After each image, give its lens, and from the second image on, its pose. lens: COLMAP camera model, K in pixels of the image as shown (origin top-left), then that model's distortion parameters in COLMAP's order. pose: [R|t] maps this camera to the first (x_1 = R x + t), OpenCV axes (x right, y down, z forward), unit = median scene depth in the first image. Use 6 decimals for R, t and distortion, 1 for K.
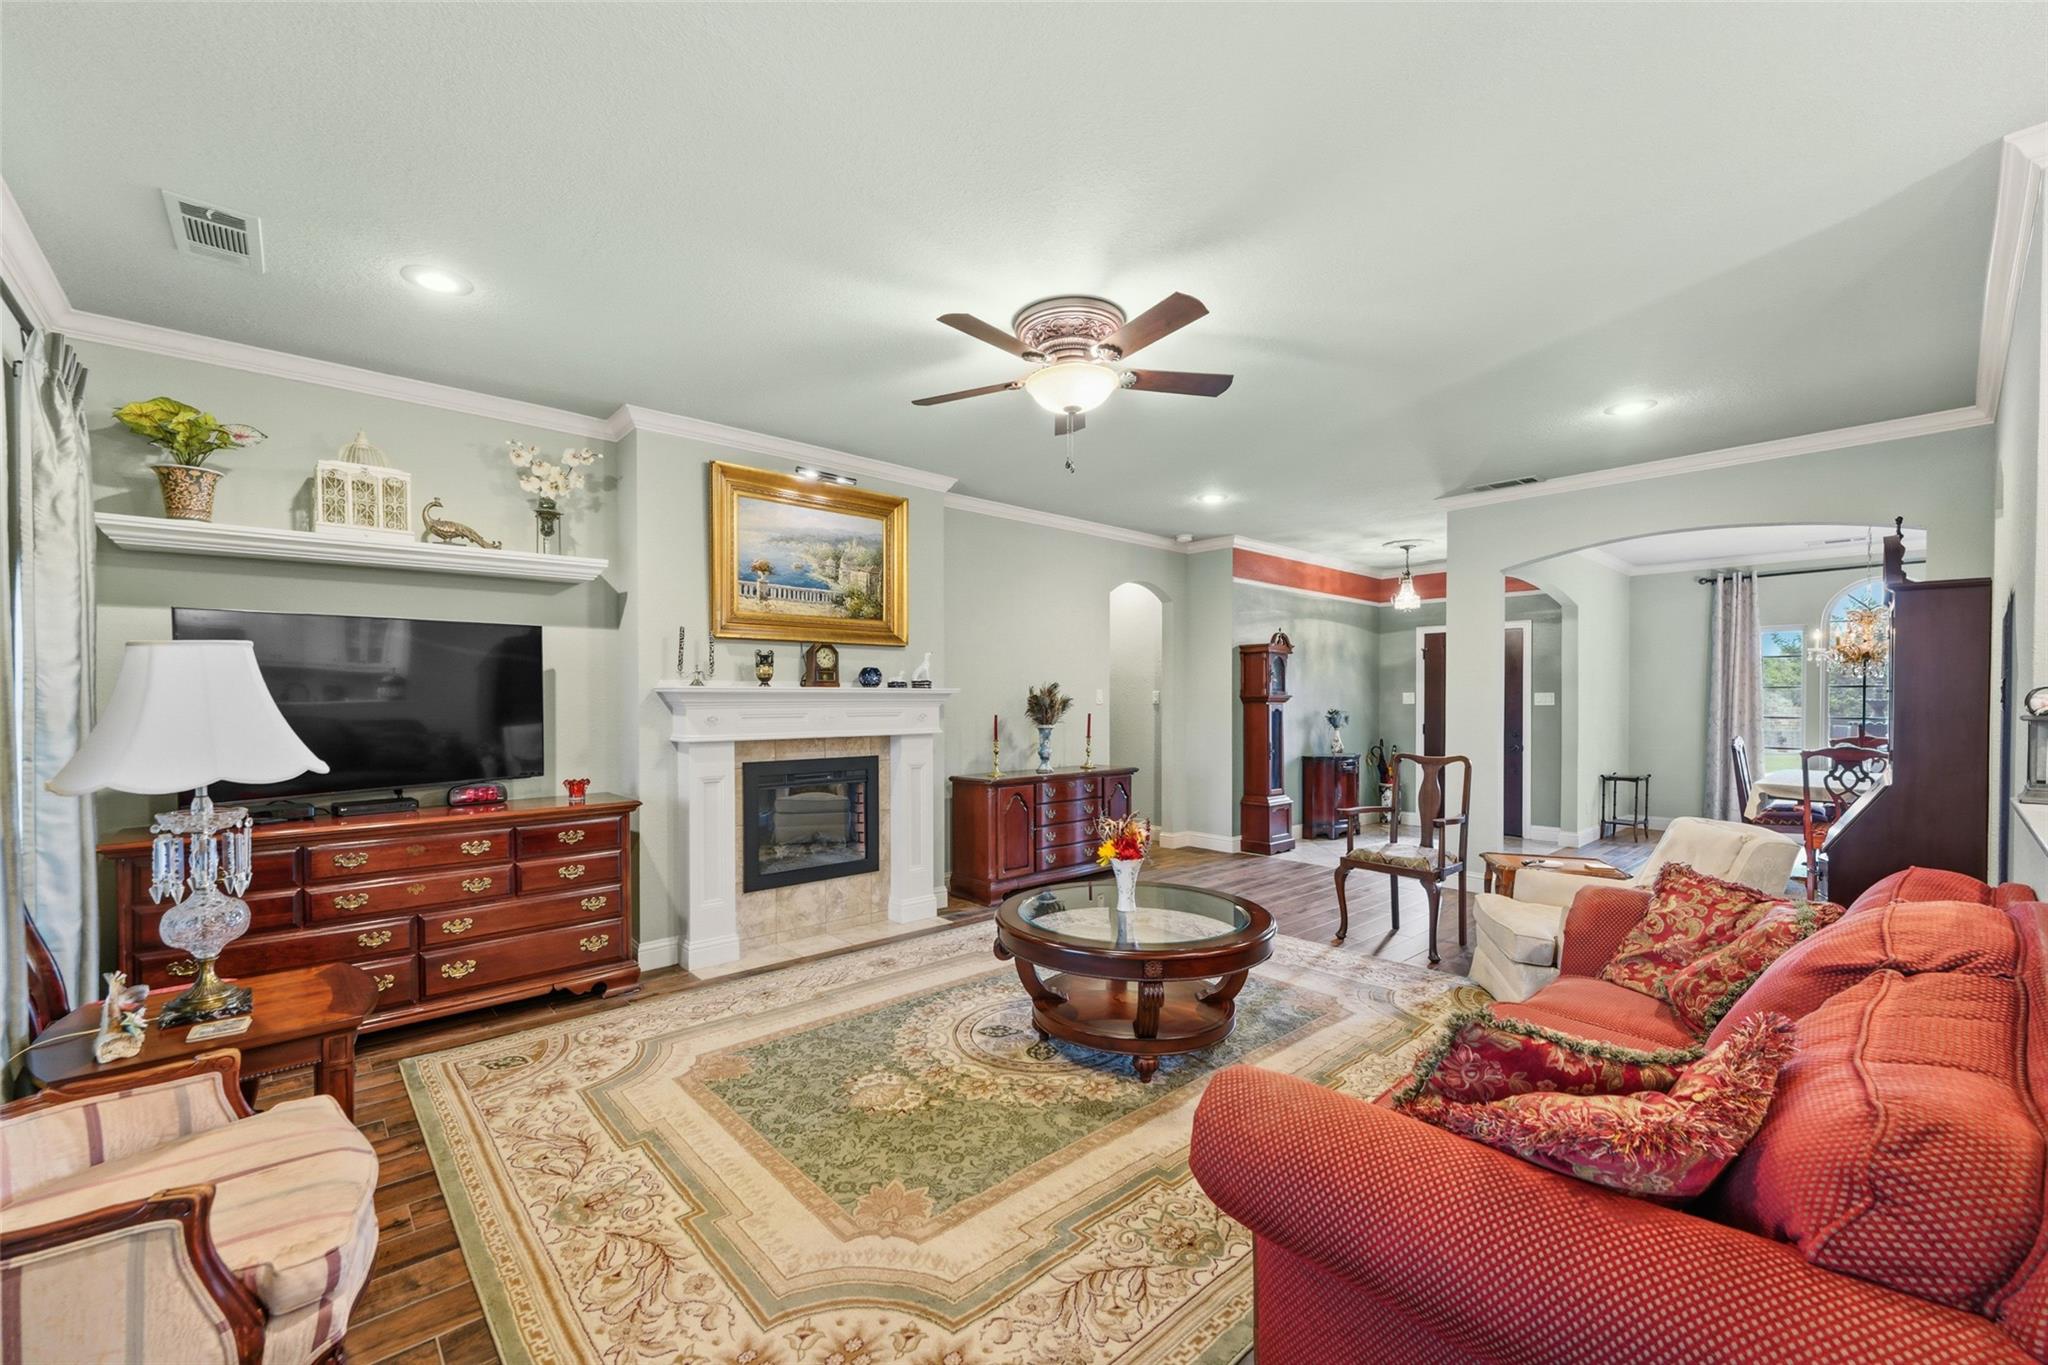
lens RADIAL K [[822.0, 0, 1013.3], [0, 822.0, 699.3], [0, 0, 1]] dist [0.006715, -0.001499]
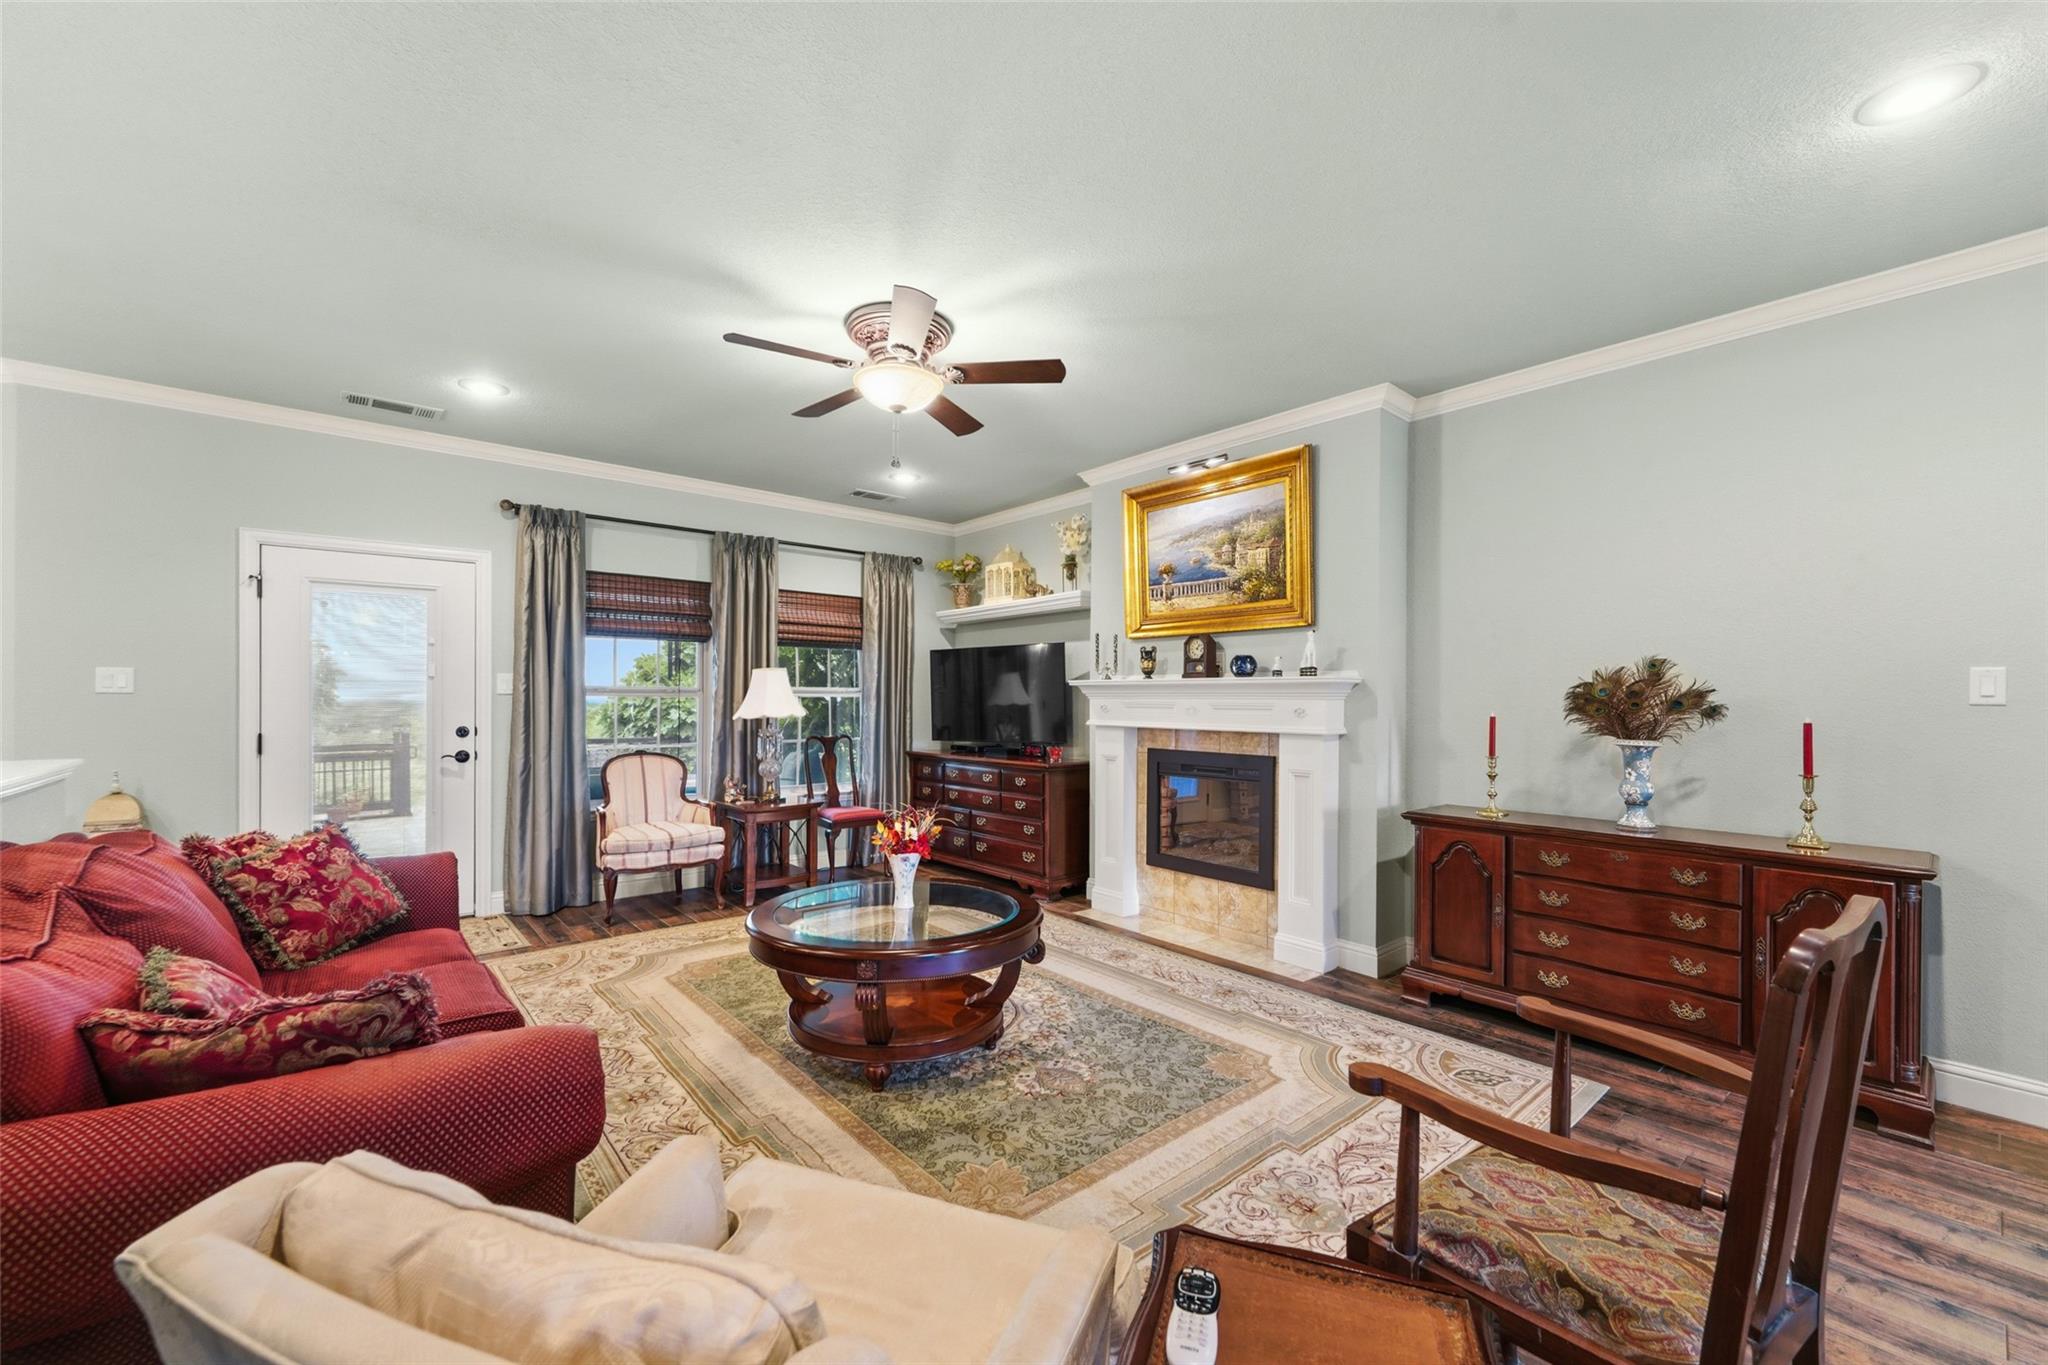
lens RADIAL K [[822.0, 0, 1019.2], [0, 822.0, 683.7], [0, 0, 1]] dist [0.006715, -0.001499]
pose [[-0.030652, -0.020285, -0.999324, 0.740947], [-0.011883, 0.999731, -0.019928, 0.013204], [0.999459, 0.011264, -0.030884, 0.795384]]
